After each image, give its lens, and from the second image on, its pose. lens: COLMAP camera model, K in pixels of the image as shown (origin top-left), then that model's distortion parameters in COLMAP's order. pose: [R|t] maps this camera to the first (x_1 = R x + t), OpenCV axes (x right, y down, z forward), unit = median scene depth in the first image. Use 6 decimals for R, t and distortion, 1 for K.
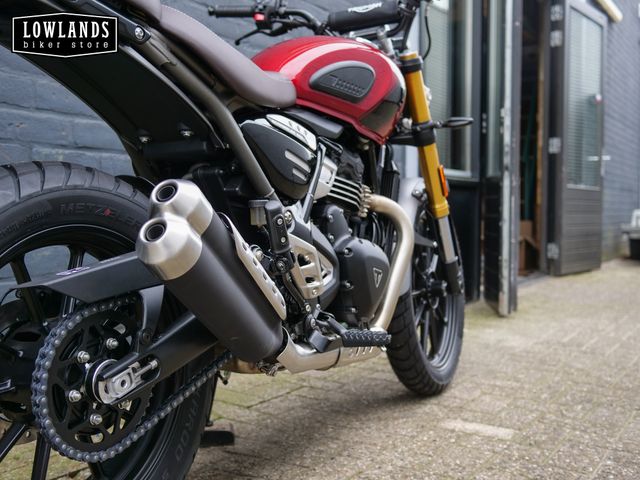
lens RADIAL K [[737.5, 0, 321.5], [0, 737.5, 238.2], [0, 0, 1]] dist [0.000722, 0.000000]
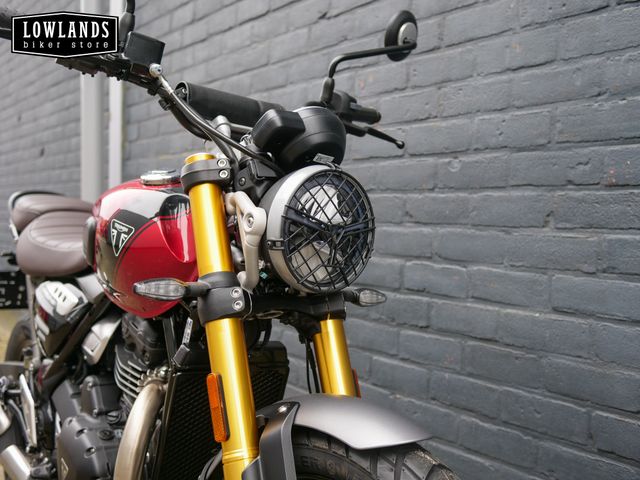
lens RADIAL K [[737.5, 0, 321.2], [0, 737.5, 240.8], [0, 0, 1]] dist [0.000722, 0.000000]
pose [[-0.401096, 0.024196, -0.915716, 0.751493], [-0.051937, 0.997442, 0.049105, -0.278191], [0.914563, 0.067255, -0.398813, 1.646918]]
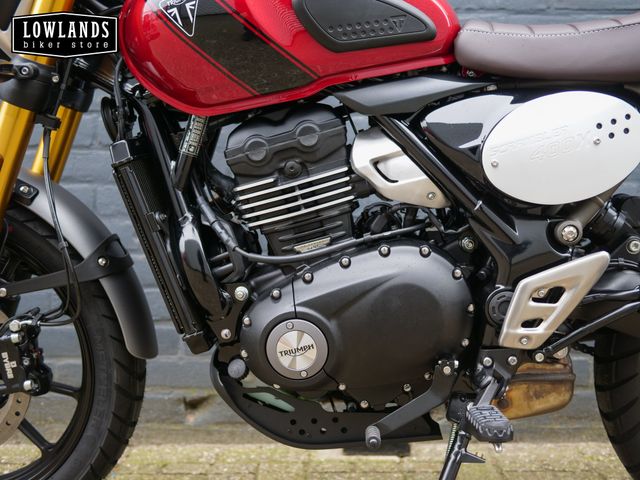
lens RADIAL K [[737.5, 0, 322.2], [0, 737.5, 238.0], [0, 0, 1]] dist [0.000722, 0.000000]
pose [[0.525423, 0.000603, -0.850841, 0.566828], [-0.024997, 0.999579, -0.014729, 0.000736], [0.850474, 0.029008, 0.525217, 0.672518]]
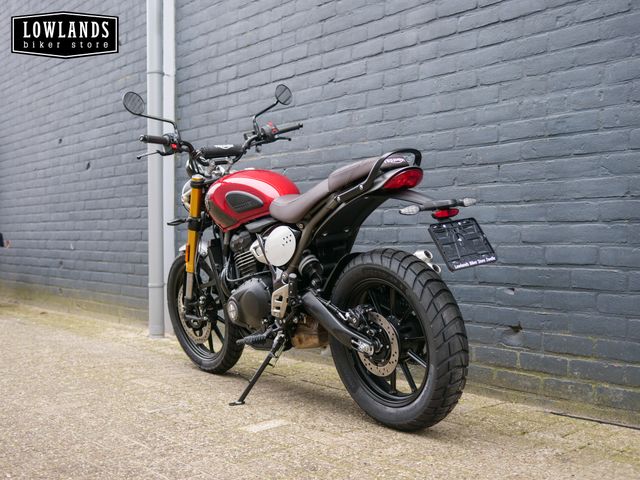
lens RADIAL K [[737.5, 0, 320.9], [0, 737.5, 238.0], [0, 0, 1]] dist [0.000722, 0.000000]
pose [[-0.305598, -0.003070, -0.952156, 1.790679], [-0.034411, 0.999377, 0.007822, -0.127080], [0.951539, 0.035155, -0.305513, 1.806647]]
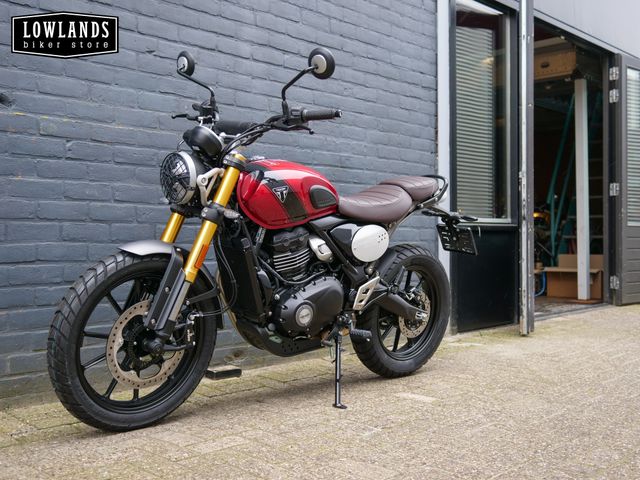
lens RADIAL K [[737.5, 0, 326.6], [0, 737.5, 237.7], [0, 0, 1]] dist [0.000722, 0.000000]
pose [[0.979884, -0.004859, -0.199506, 0.413758], [-0.002577, 0.999312, -0.036998, -0.032994], [0.199549, 0.036768, 0.979198, -0.743715]]
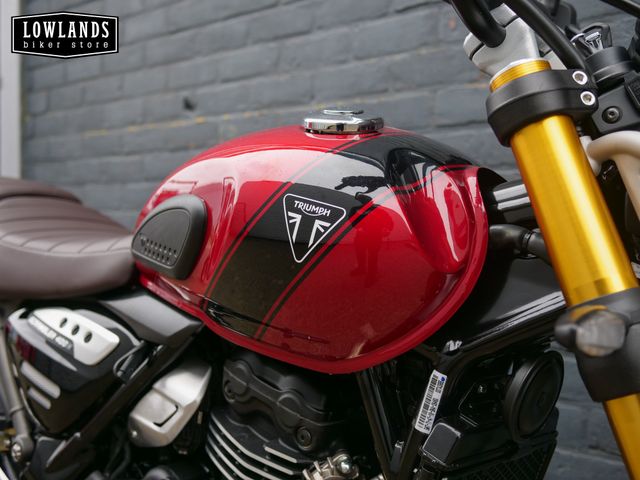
lens RADIAL K [[737.5, 0, 322.5], [0, 737.5, 242.7], [0, 0, 1]] dist [0.000722, 0.000000]
pose [[-0.179639, 0.030241, -0.983268, 0.529975], [-0.044355, 0.998262, 0.038806, -0.240385], [0.982732, 0.050584, -0.177986, 1.226214]]
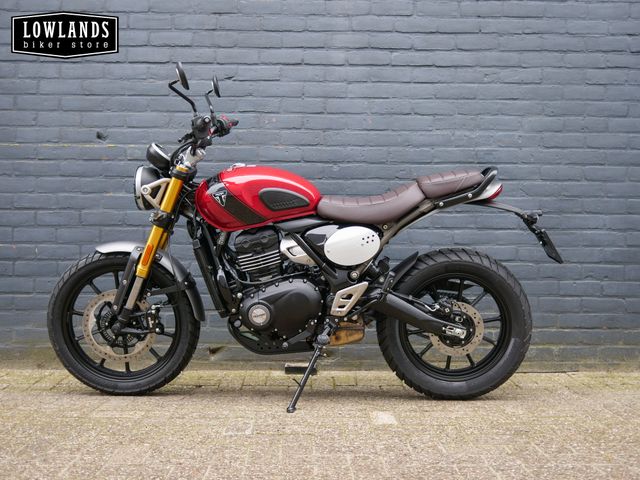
lens RADIAL K [[737.5, 0, 322.1], [0, 737.5, 241.9], [0, 0, 1]] dist [0.000722, 0.000000]
pose [[0.539695, -0.004944, -0.841846, 1.630882], [-0.033971, 0.999040, -0.027645, -0.047424], [0.841175, 0.043518, 0.539009, 0.132867]]
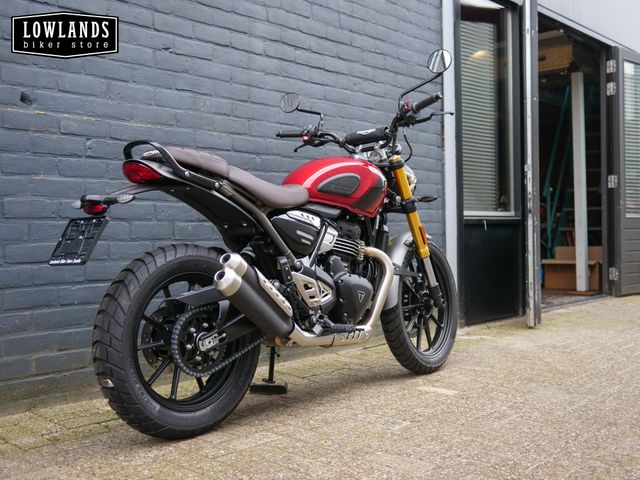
lens RADIAL K [[737.5, 0, 326.5], [0, 737.5, 238.2], [0, 0, 1]] dist [0.000722, 0.000000]
pose [[0.983415, -0.016007, -0.180663, 0.325307], [0.010833, 0.999504, -0.029587, -0.034268], [0.181047, 0.027139, 0.983100, -0.765448]]
